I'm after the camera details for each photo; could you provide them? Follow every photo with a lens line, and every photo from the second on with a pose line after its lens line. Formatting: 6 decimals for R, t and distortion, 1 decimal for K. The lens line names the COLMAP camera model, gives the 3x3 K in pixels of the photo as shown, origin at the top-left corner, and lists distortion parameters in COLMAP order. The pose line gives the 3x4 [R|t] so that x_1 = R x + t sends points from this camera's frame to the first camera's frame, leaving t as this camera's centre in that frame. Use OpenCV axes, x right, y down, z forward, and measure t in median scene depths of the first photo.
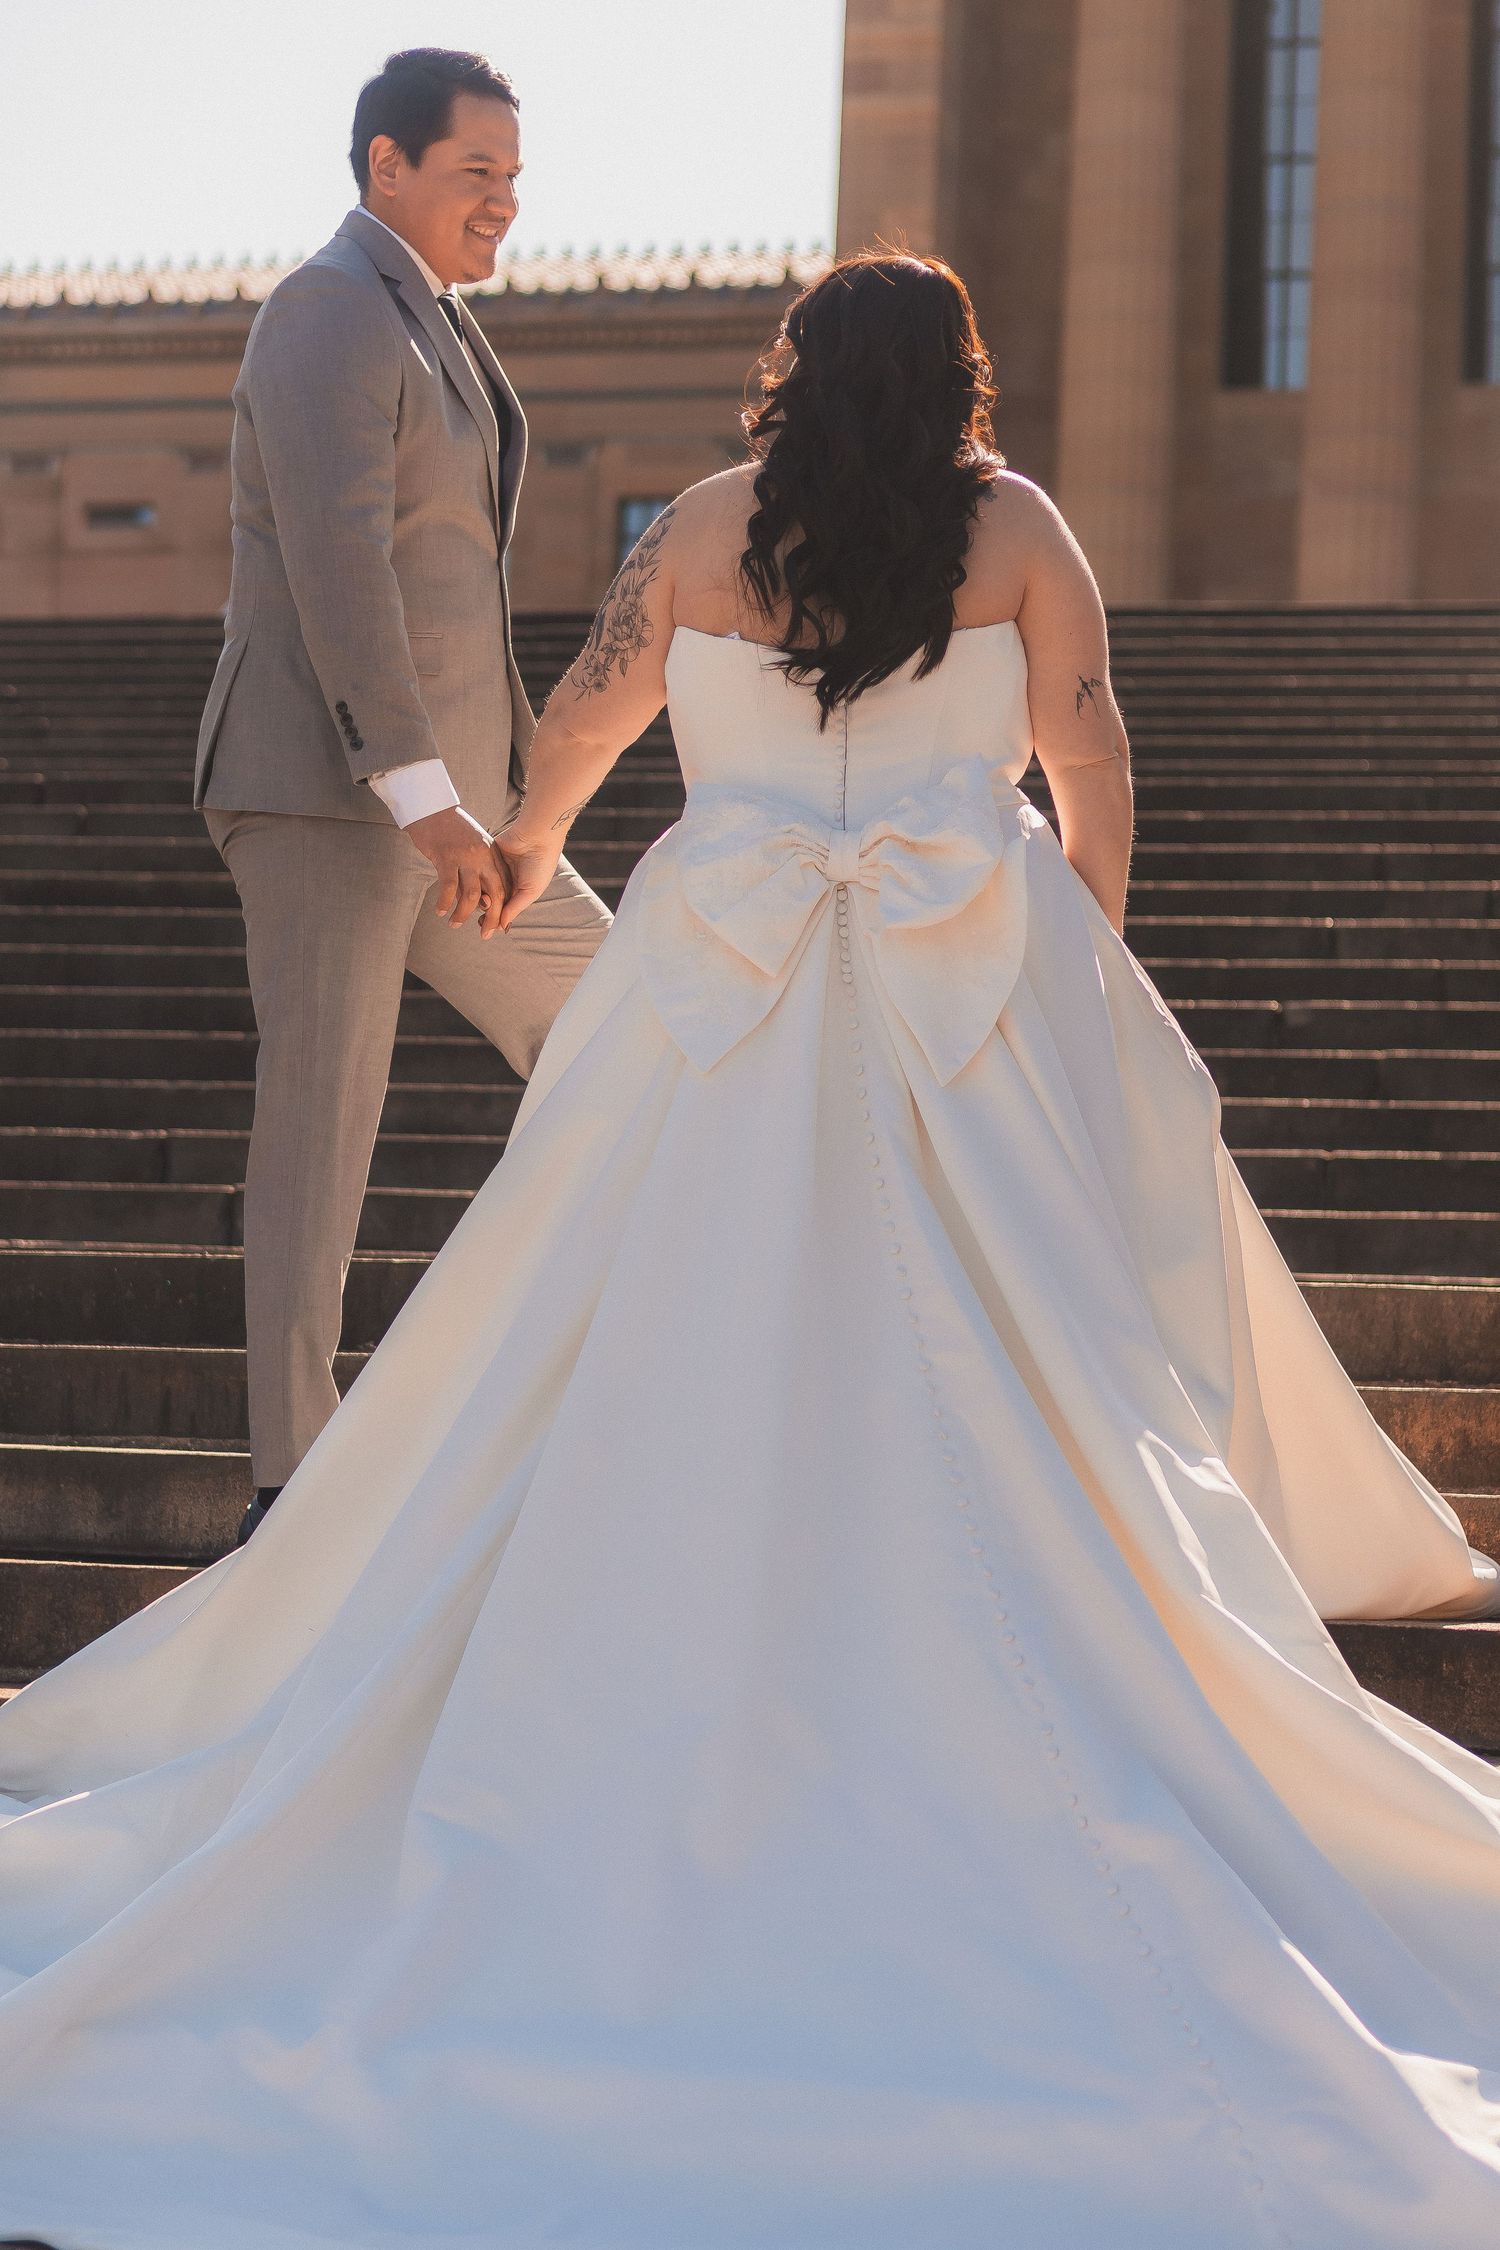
lens RADIAL K [[5106.6, 0, 748.7], [0, 5106.6, 1126.2], [0, 0, 1]] dist [-0.012439, 0.850575]
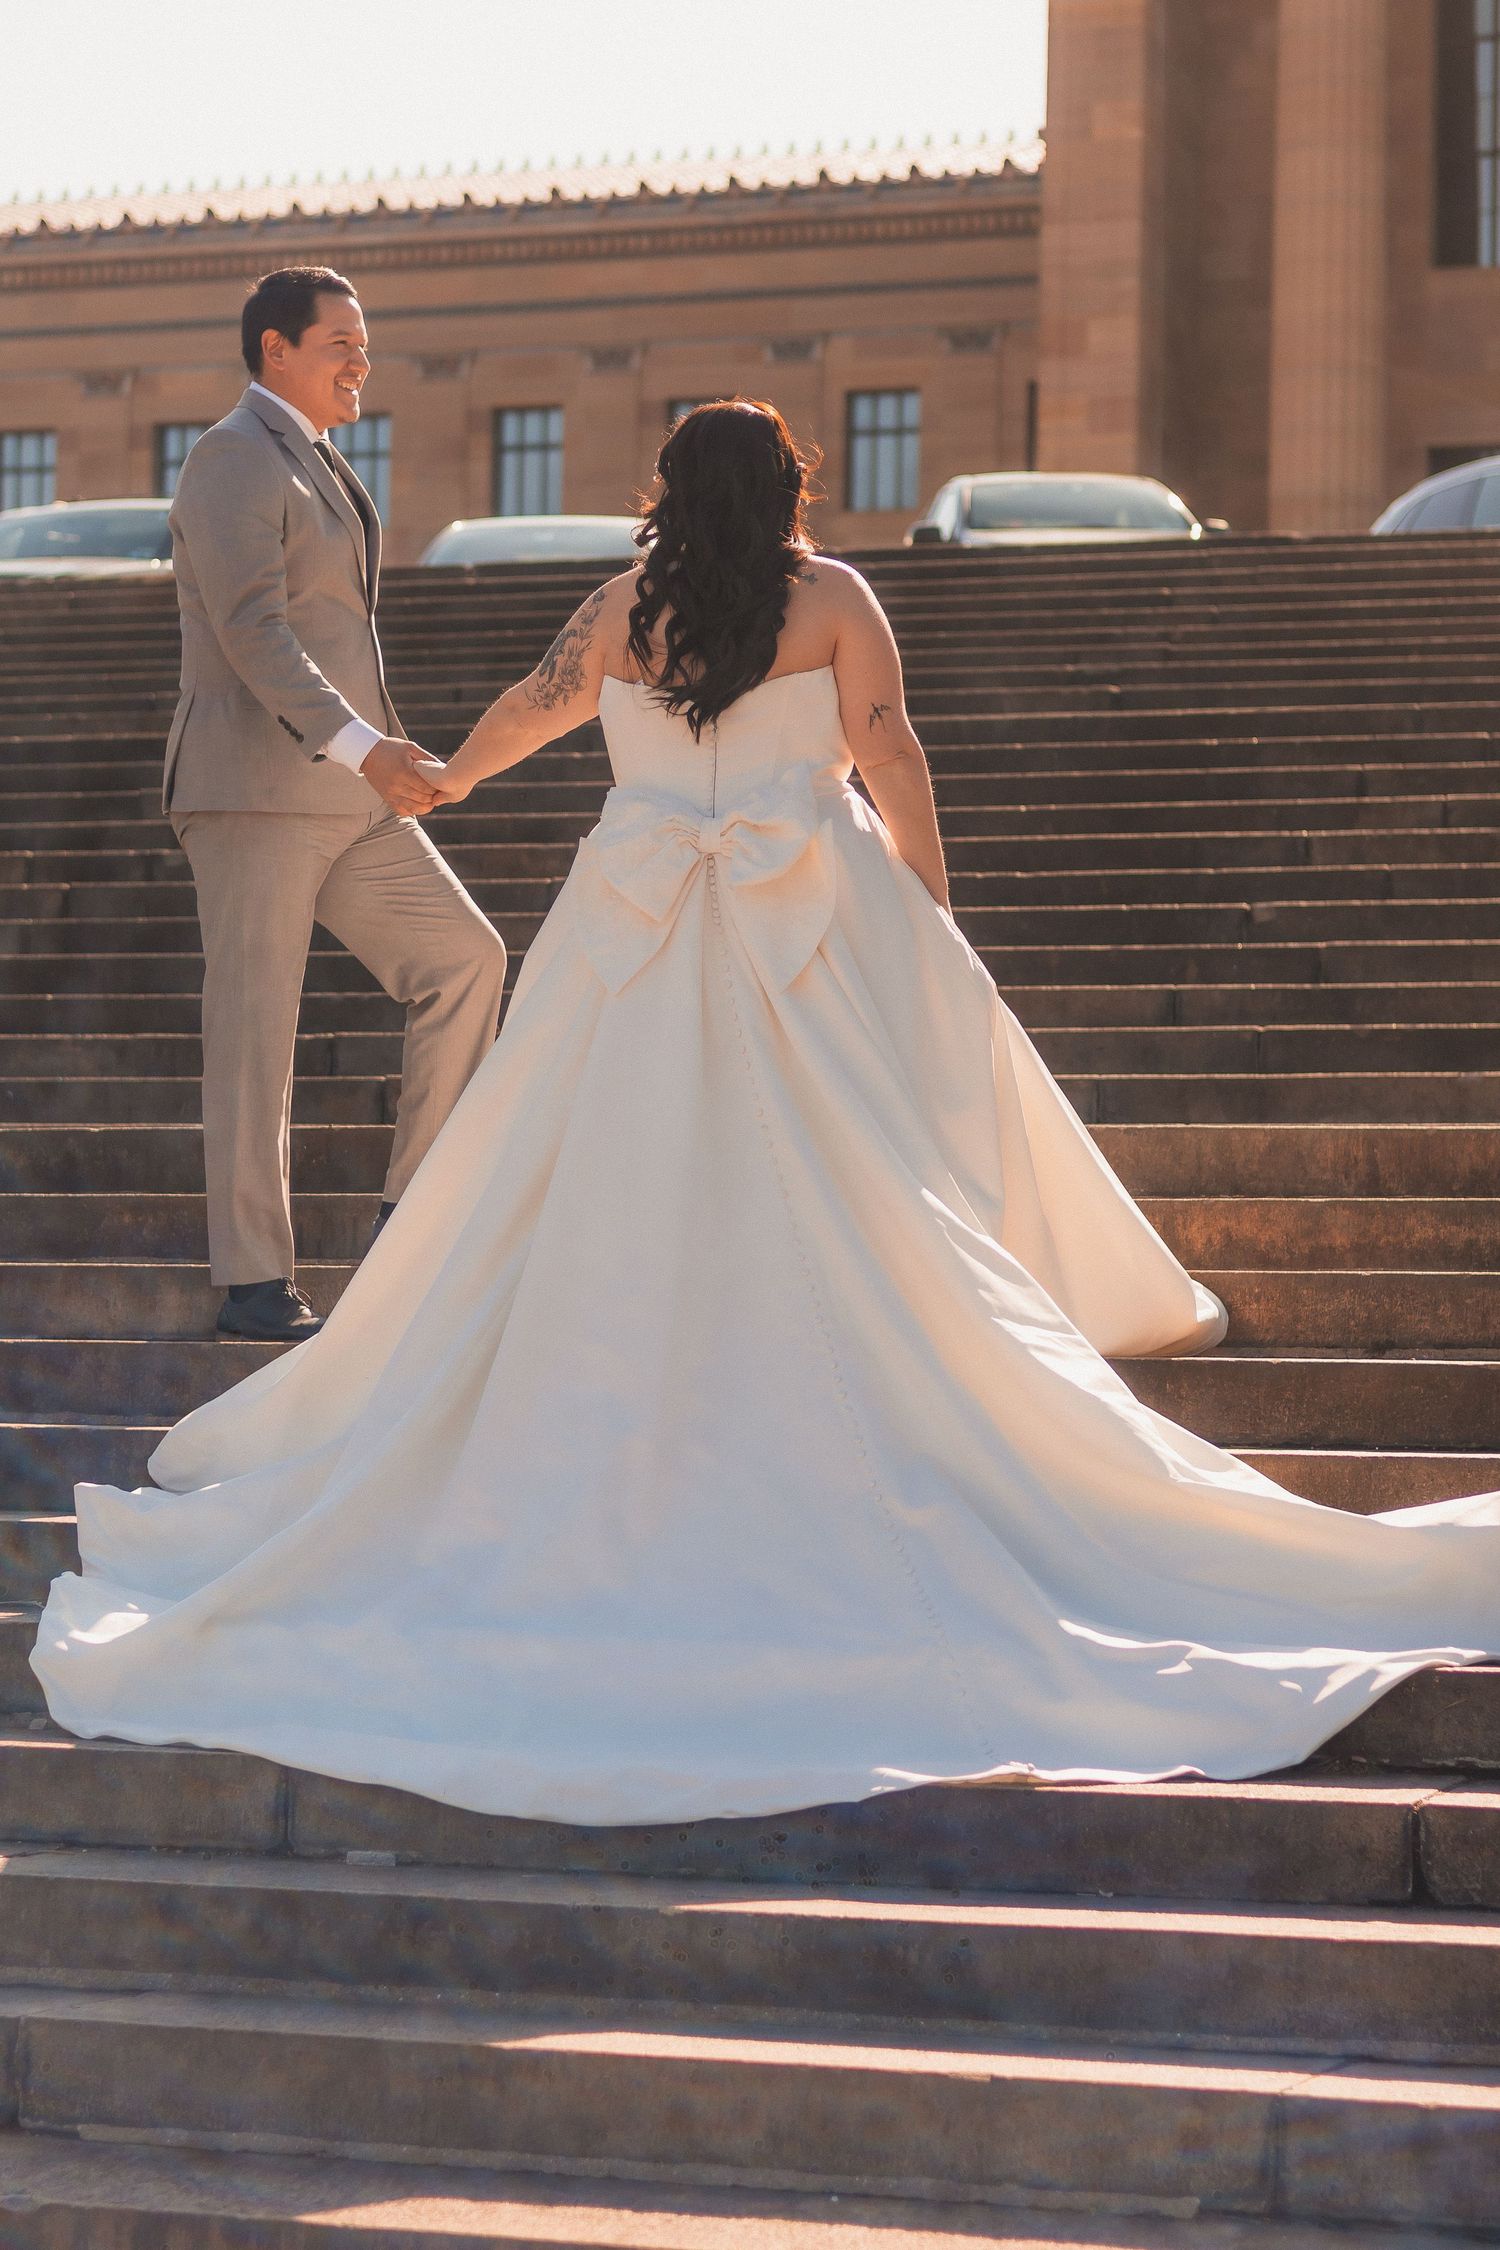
lens RADIAL K [[5285.6, 0, 656.6], [0, 5285.6, 1129.2], [0, 0, 1]] dist [-0.017453, 0.181726]
pose [[0.997078, -0.023580, -0.072666, 0.053999], [0.025127, 0.999475, 0.020439, 0.000034], [0.072146, -0.022205, 0.997147, -0.251306]]
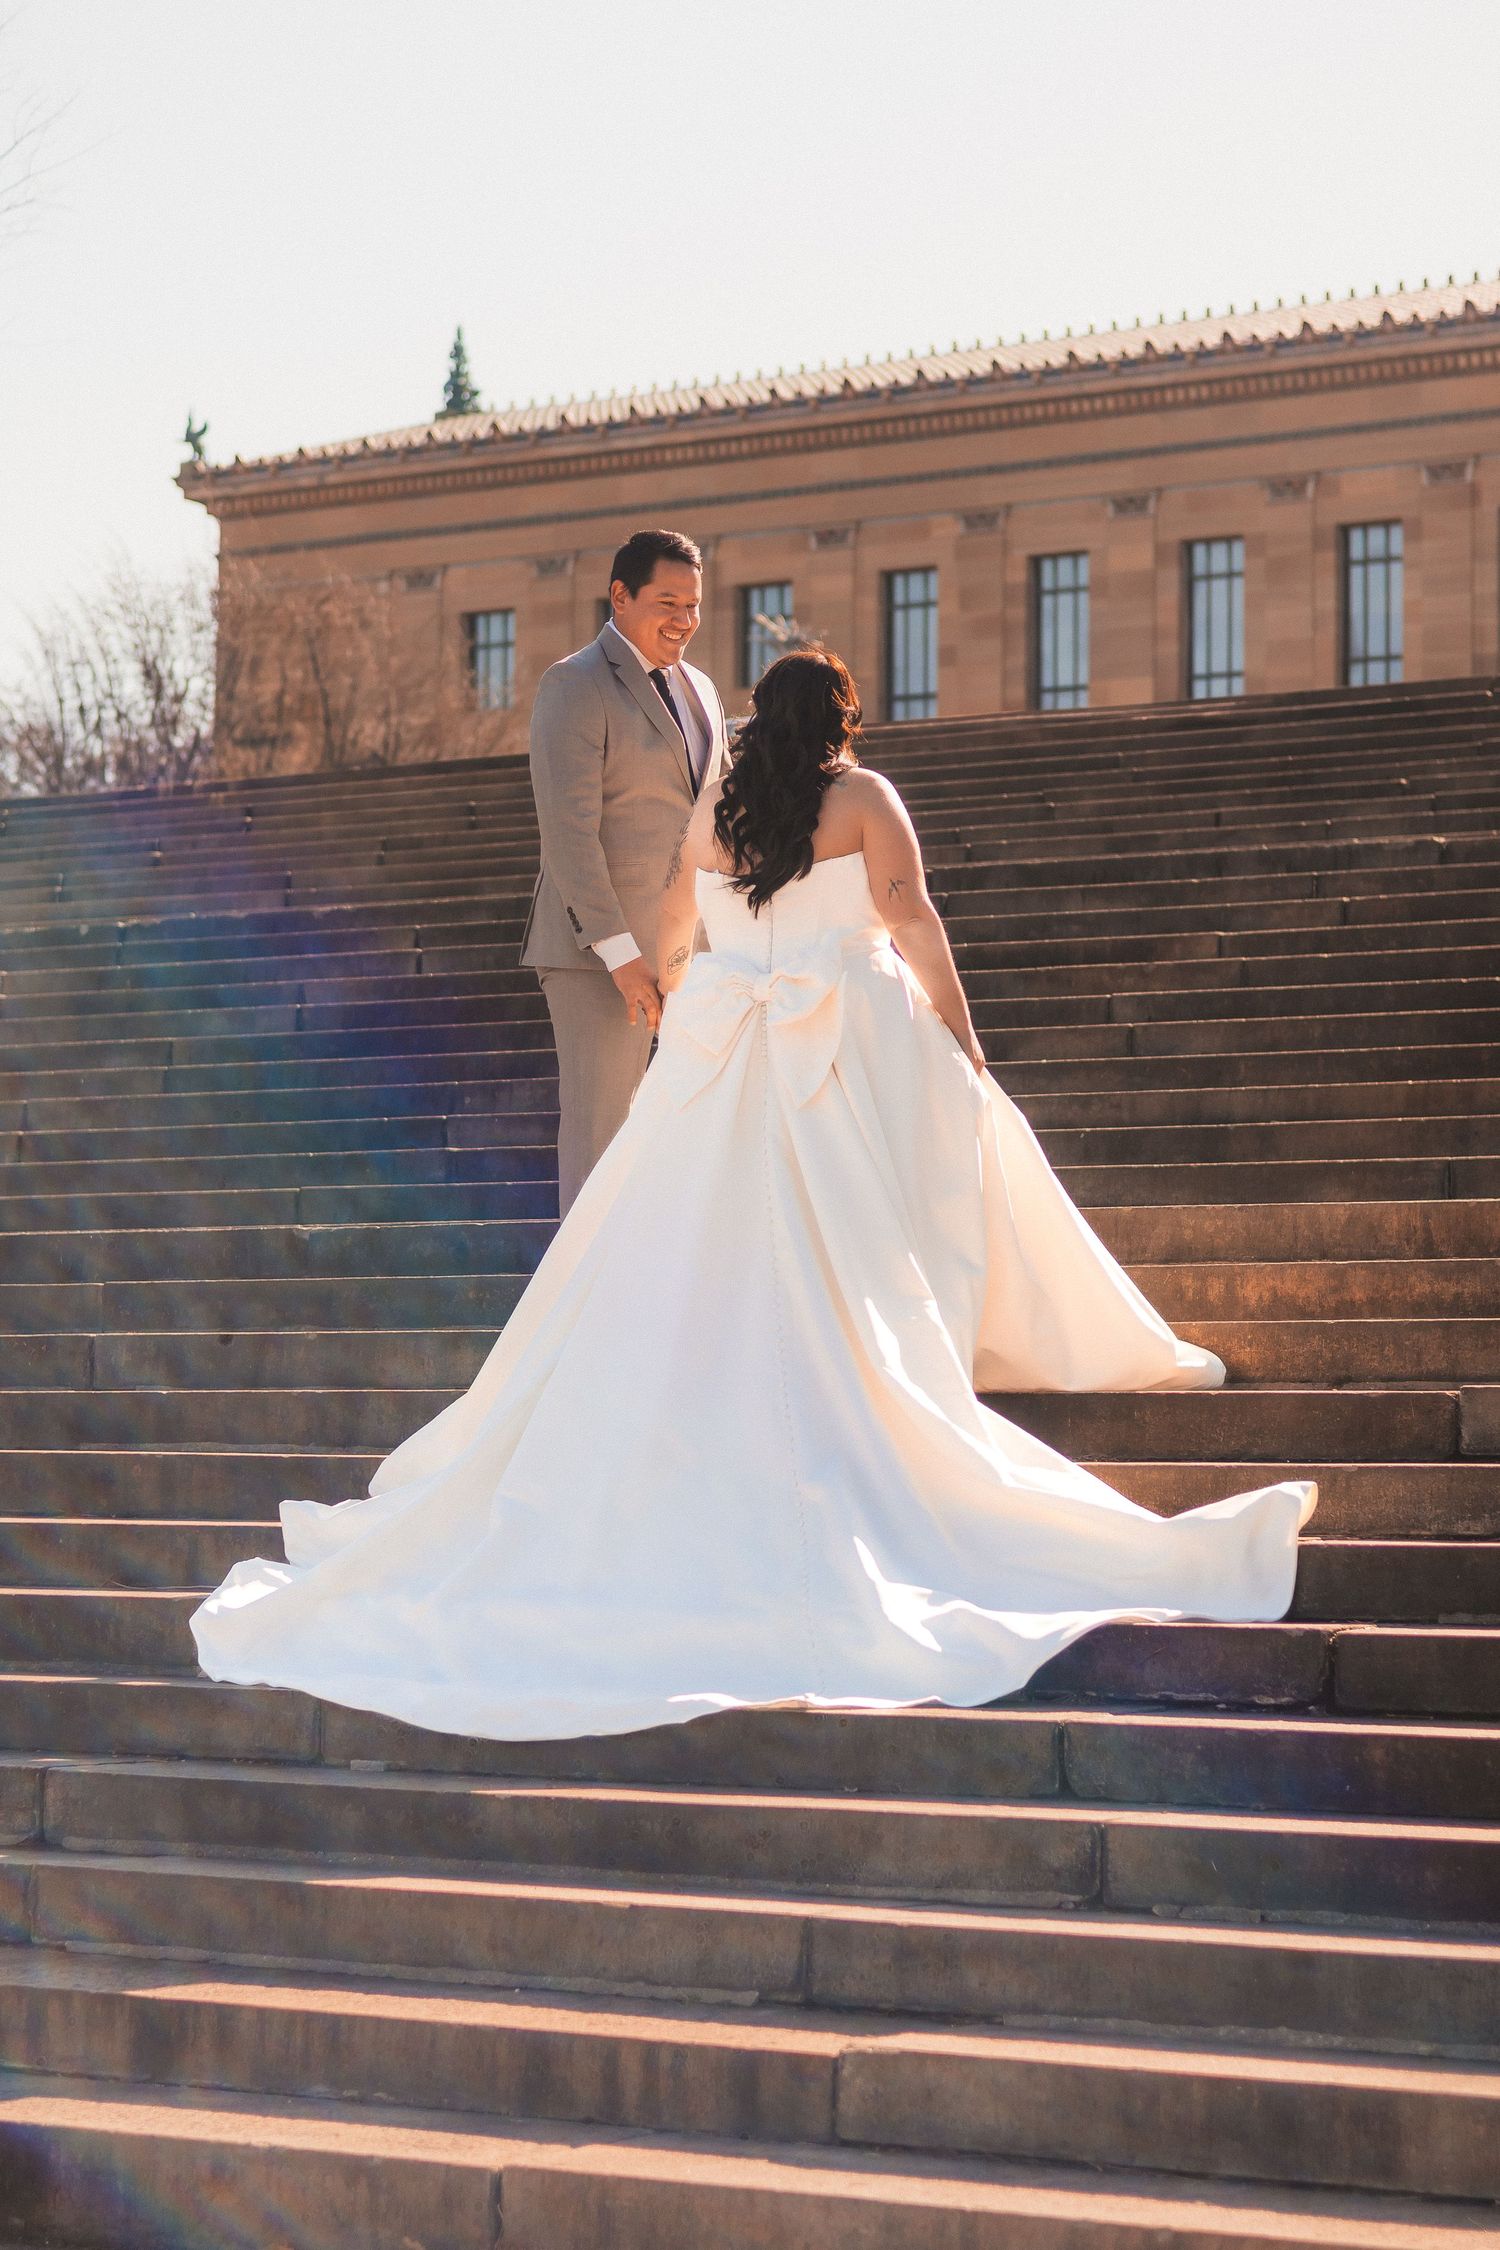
lens RADIAL K [[5285.6, 0, 656.6], [0, 5285.6, 1129.2], [0, 0, 1]] dist [-0.017453, 0.181726]
pose [[0.944360, -0.049981, -0.325093, 0.305886], [0.051224, 0.998676, -0.004740, 0.003184], [0.324900, -0.012177, 0.945670, -0.420739]]
